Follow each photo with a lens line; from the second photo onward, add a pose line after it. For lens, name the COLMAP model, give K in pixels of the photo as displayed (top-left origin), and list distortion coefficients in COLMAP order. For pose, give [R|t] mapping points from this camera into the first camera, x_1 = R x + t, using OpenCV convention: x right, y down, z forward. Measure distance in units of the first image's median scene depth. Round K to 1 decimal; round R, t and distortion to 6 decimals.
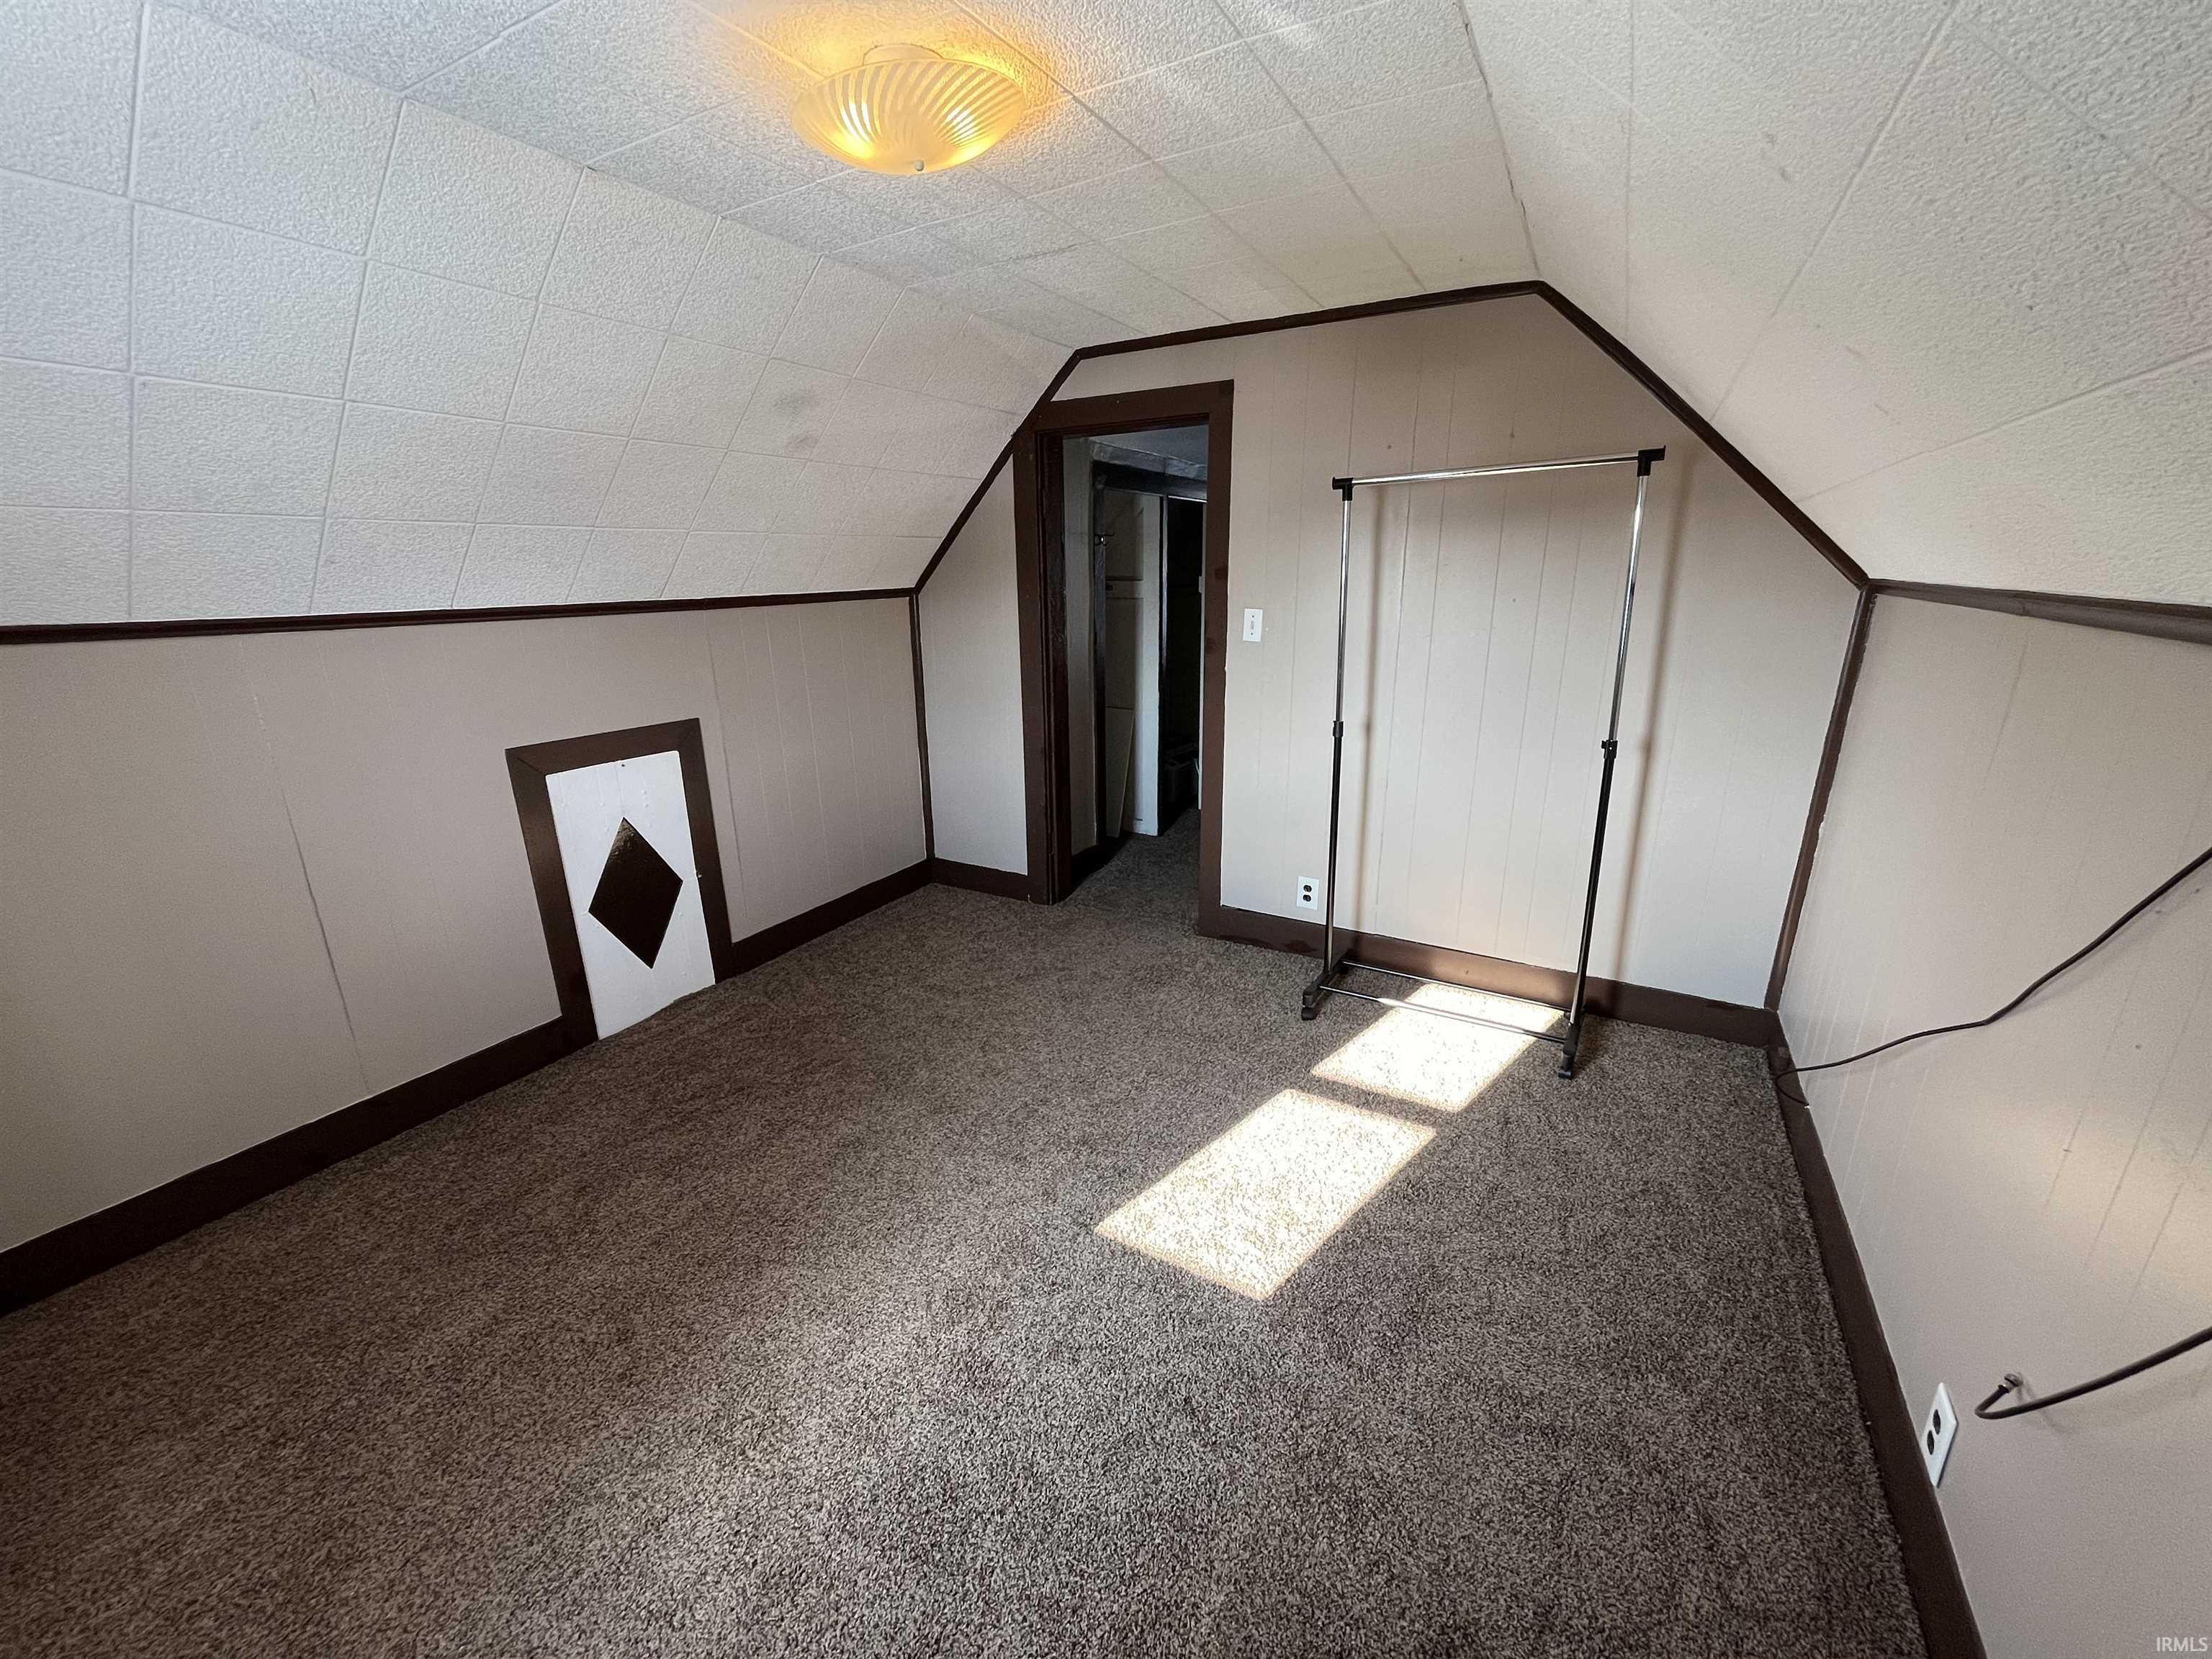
lens RADIAL K [[892.5, 0, 1104.9], [0, 892.5, 833.1], [0, 0, 1]] dist [-0.002532, -0.000477]
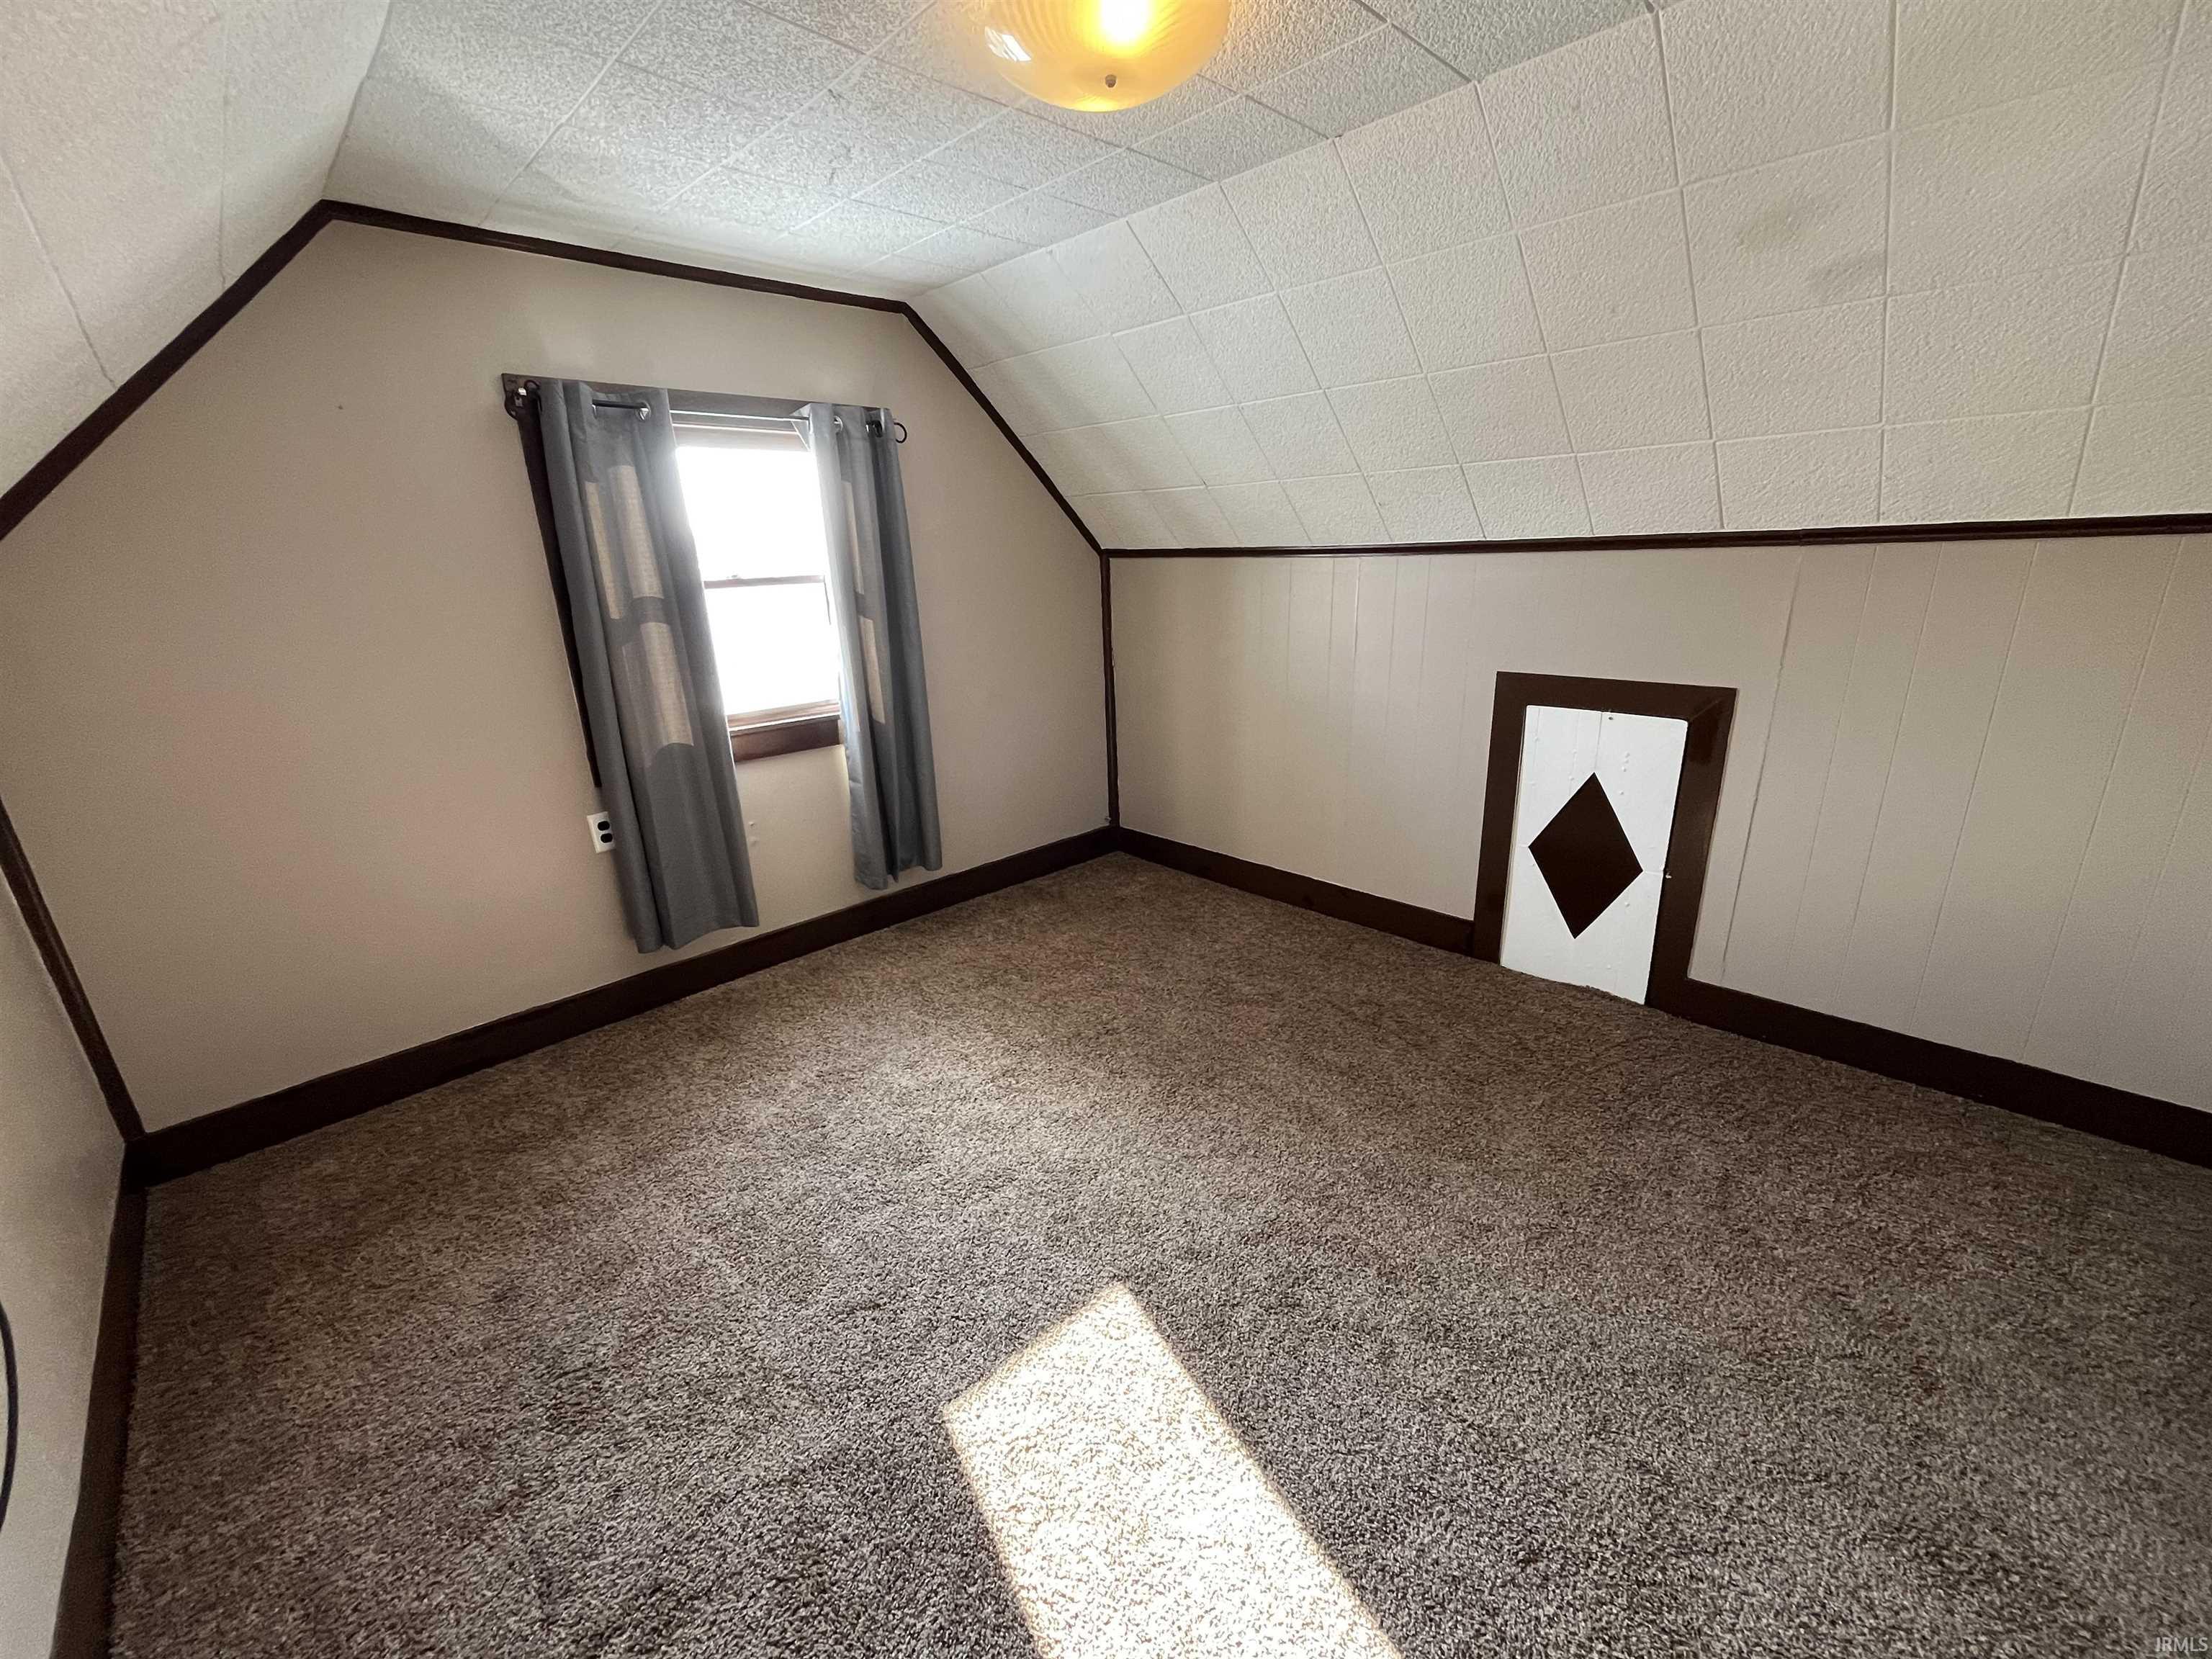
lens RADIAL K [[900.1, 0, 1103.4], [0, 900.1, 824.1], [0, 0, 1]] dist [-0.002778, -0.000181]
pose [[-0.278058, 0.308751, -0.909591, 0.484811], [-0.233427, 0.896830, 0.375777, -0.210299], [0.931770, 0.316811, -0.177300, 0.742962]]
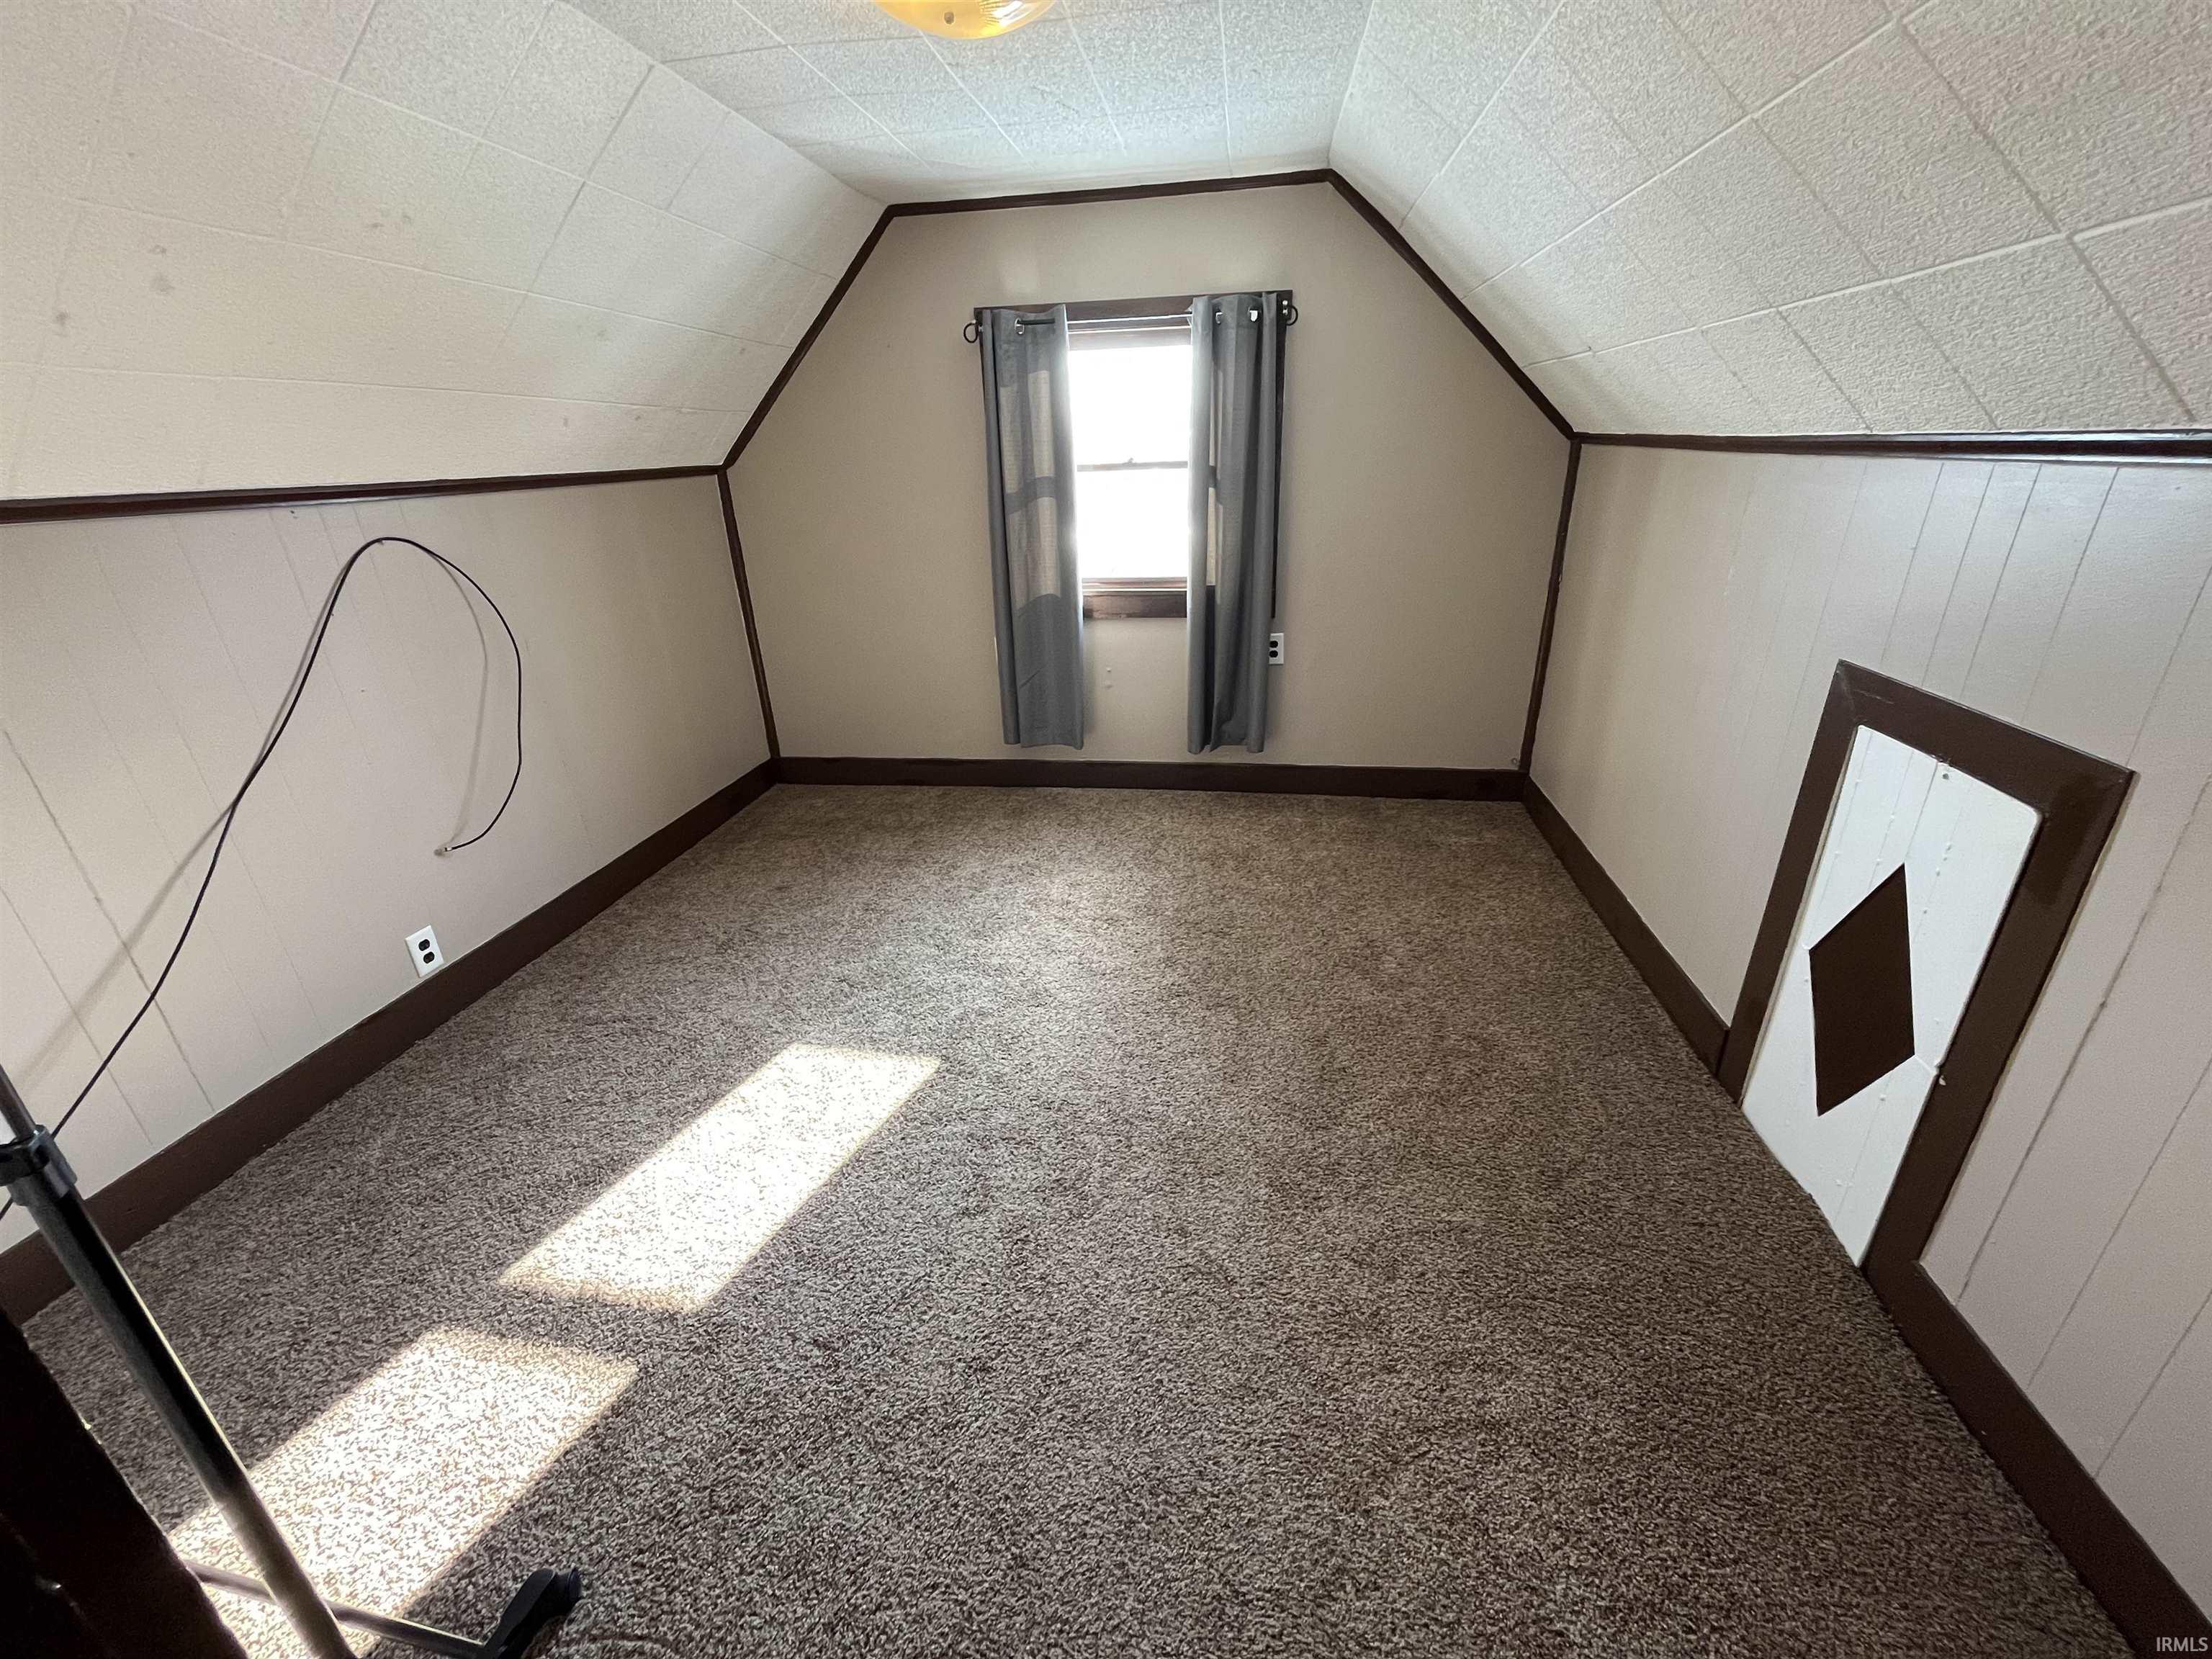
lens RADIAL K [[892.5, 0, 1104.9], [0, 892.5, 833.1], [0, 0, 1]] dist [-0.002532, -0.000477]
pose [[-0.935151, 0.187286, -0.300692, 0.057998], [-0.048097, 0.773832, 0.631562, -0.356926], [0.350968, 0.605068, -0.714643, 1.255828]]
